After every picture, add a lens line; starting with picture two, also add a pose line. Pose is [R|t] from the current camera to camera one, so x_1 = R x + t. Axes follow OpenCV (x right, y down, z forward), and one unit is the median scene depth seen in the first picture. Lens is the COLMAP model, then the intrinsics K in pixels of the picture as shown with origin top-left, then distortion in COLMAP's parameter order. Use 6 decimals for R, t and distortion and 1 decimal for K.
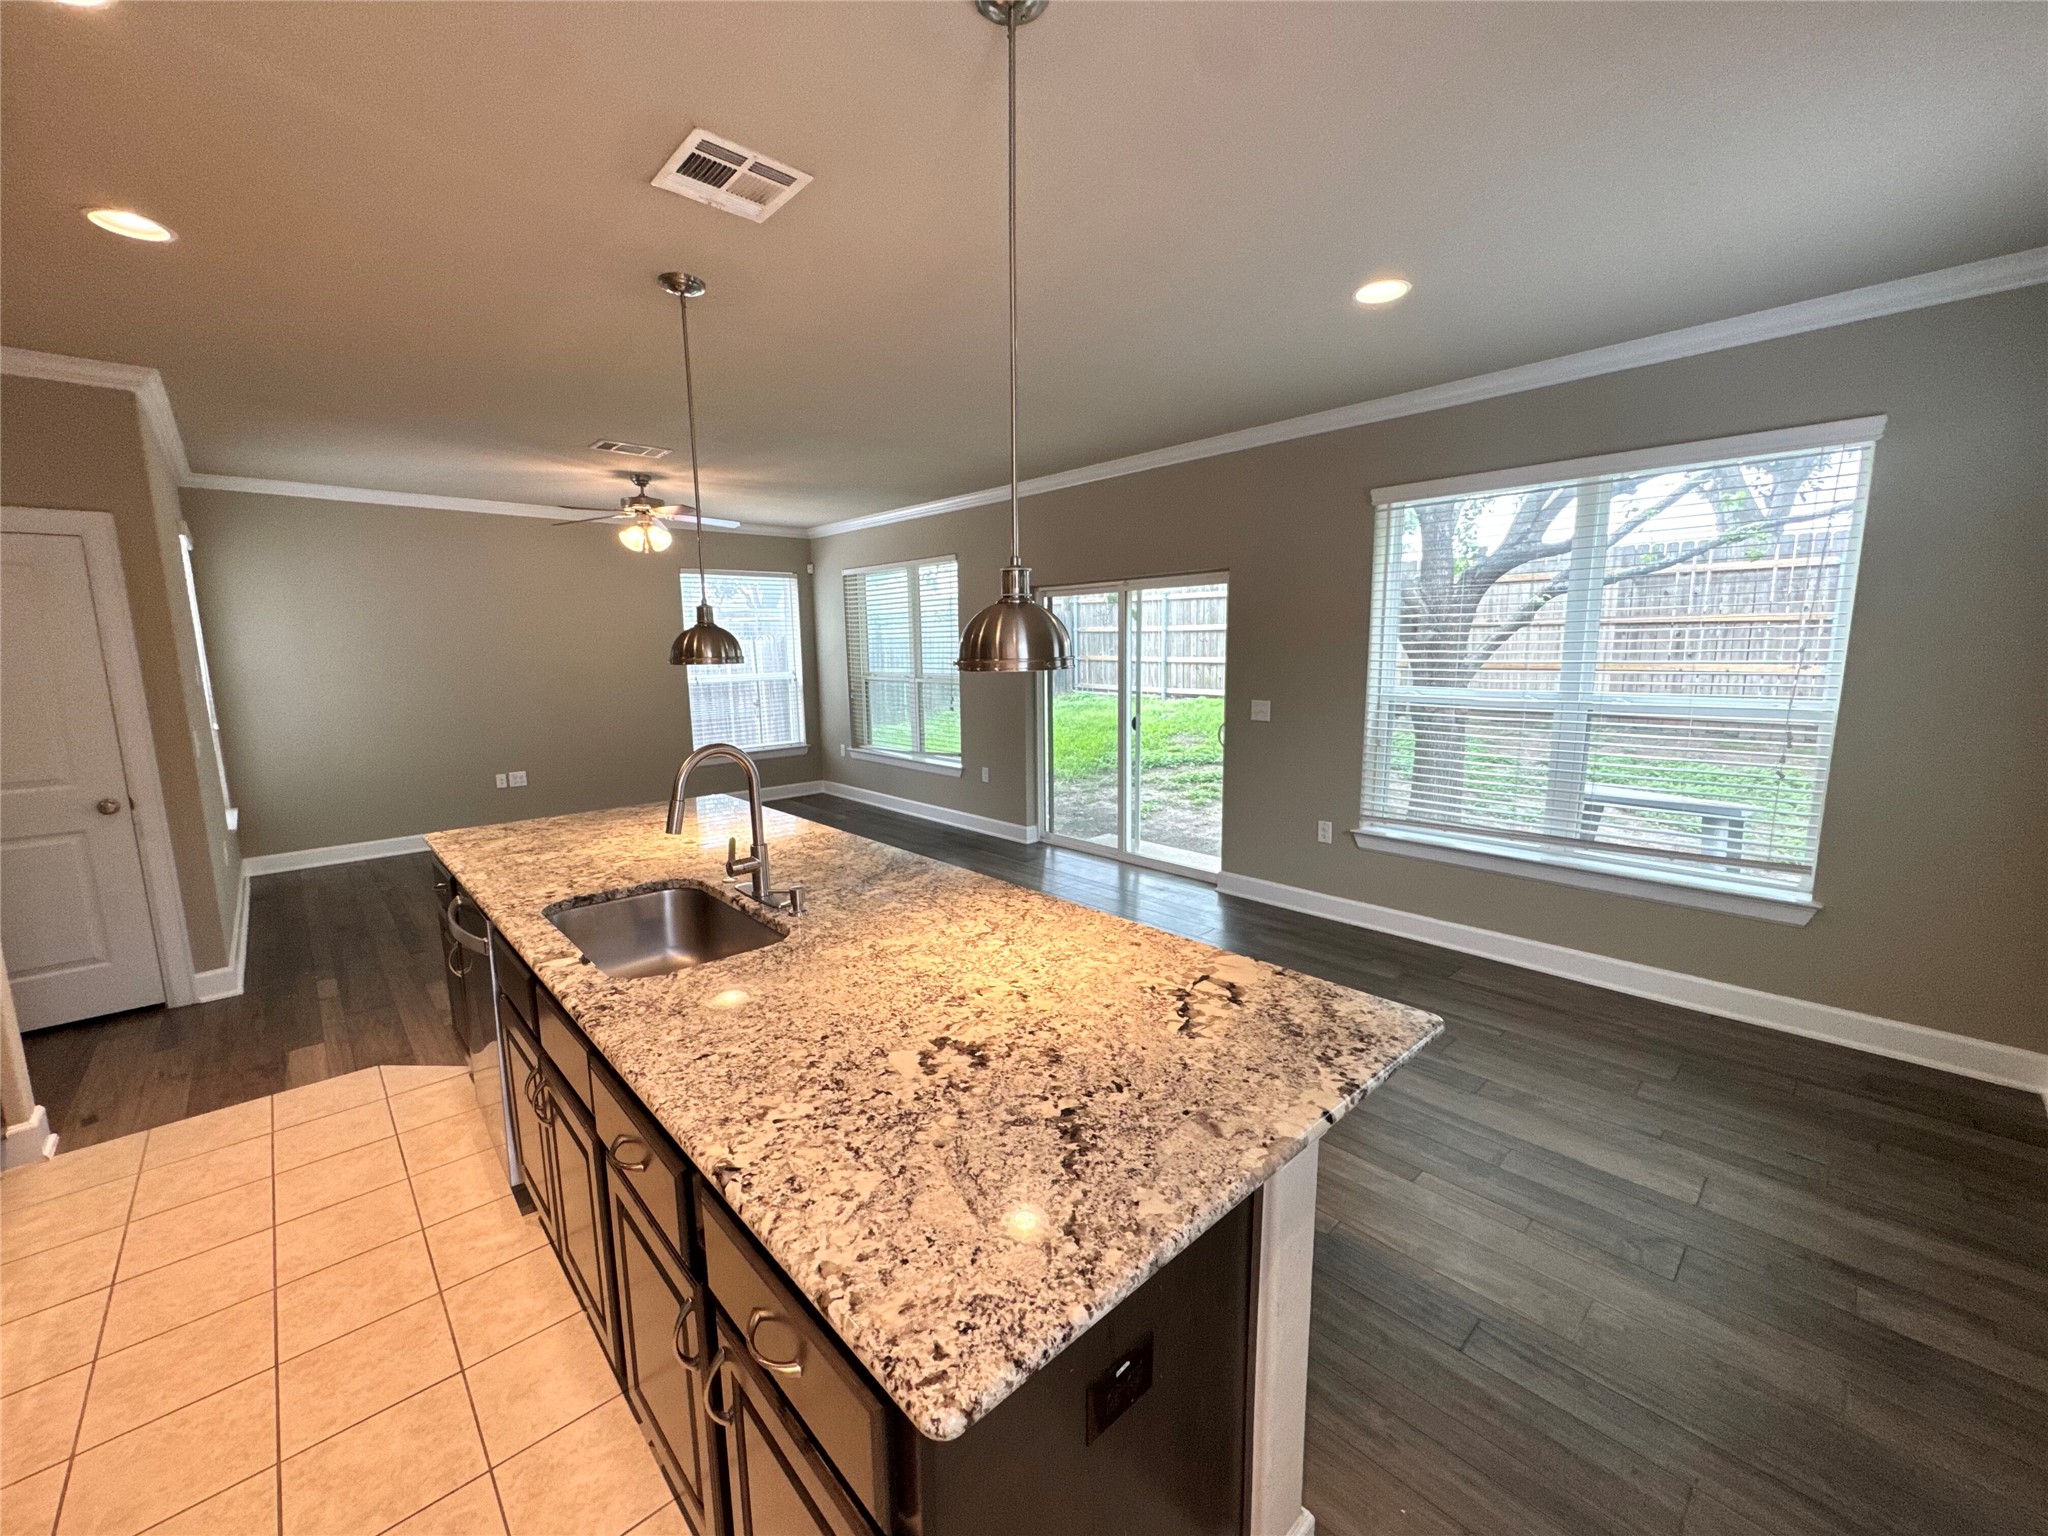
lens RADIAL K [[814.5, 0, 1024.0], [0, 814.5, 768.0], [0, 0, 1]] dist [-0.003904, 0.000411]
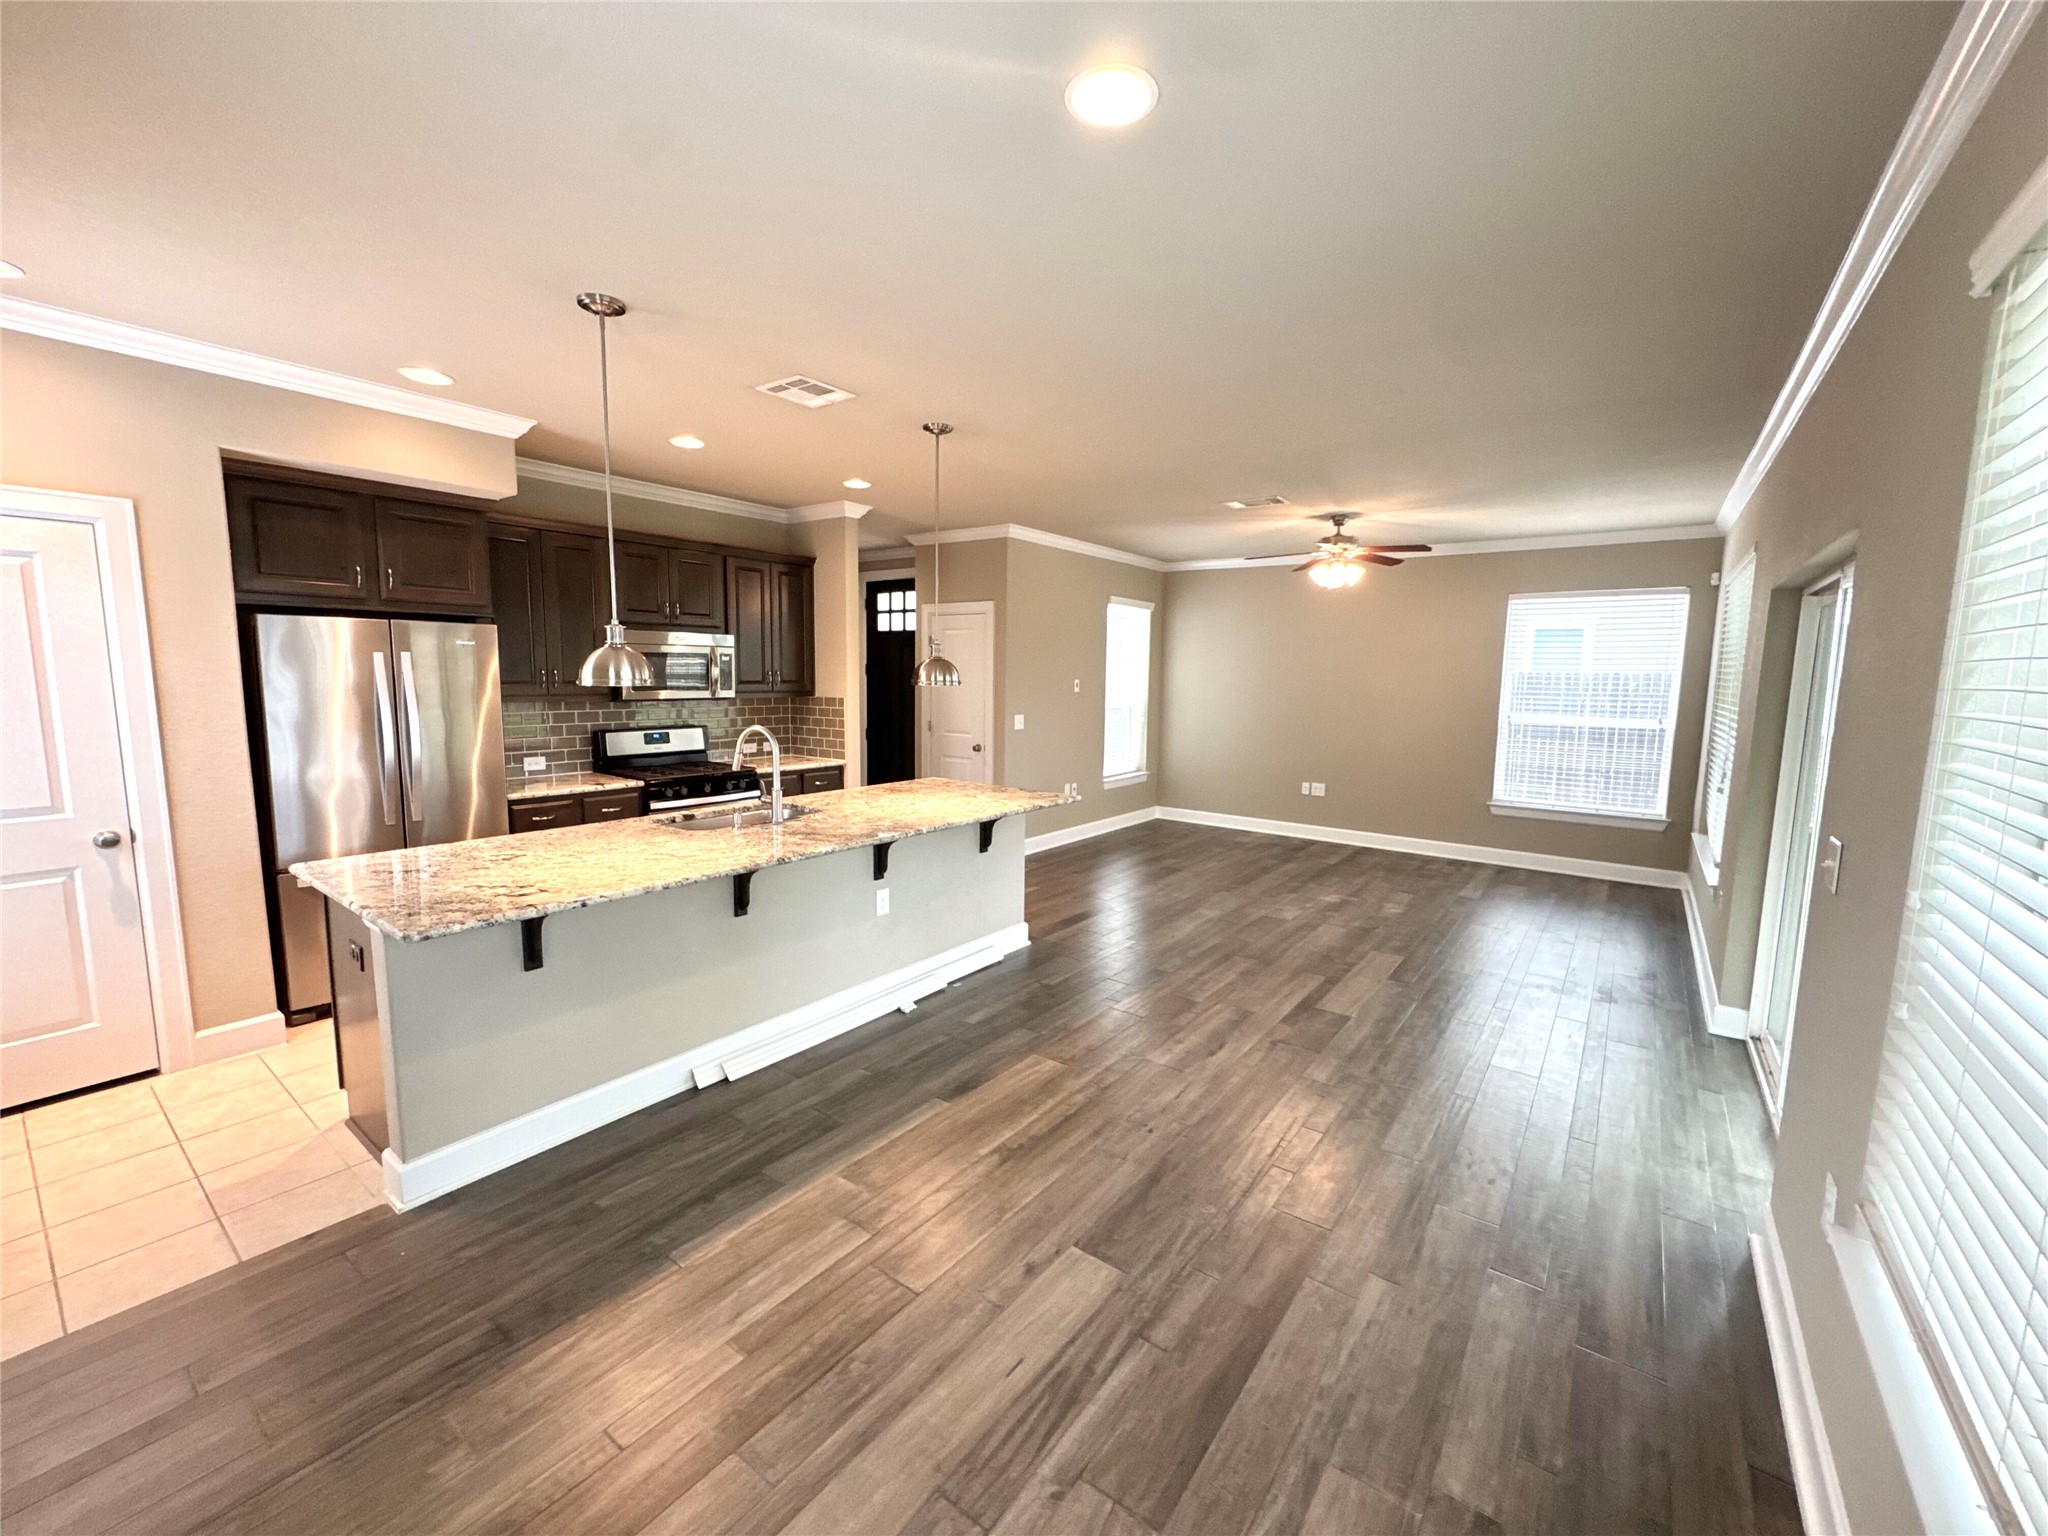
lens RADIAL K [[814.5, 0, 1024.0], [0, 814.5, 768.0], [0, 0, 1]] dist [-0.003904, 0.000411]
pose [[0.176229, 0.129741, -0.975762, 0.529954], [-0.167743, 0.980735, 0.100106, -0.076726], [0.969951, 0.146035, 0.194597, 0.447561]]
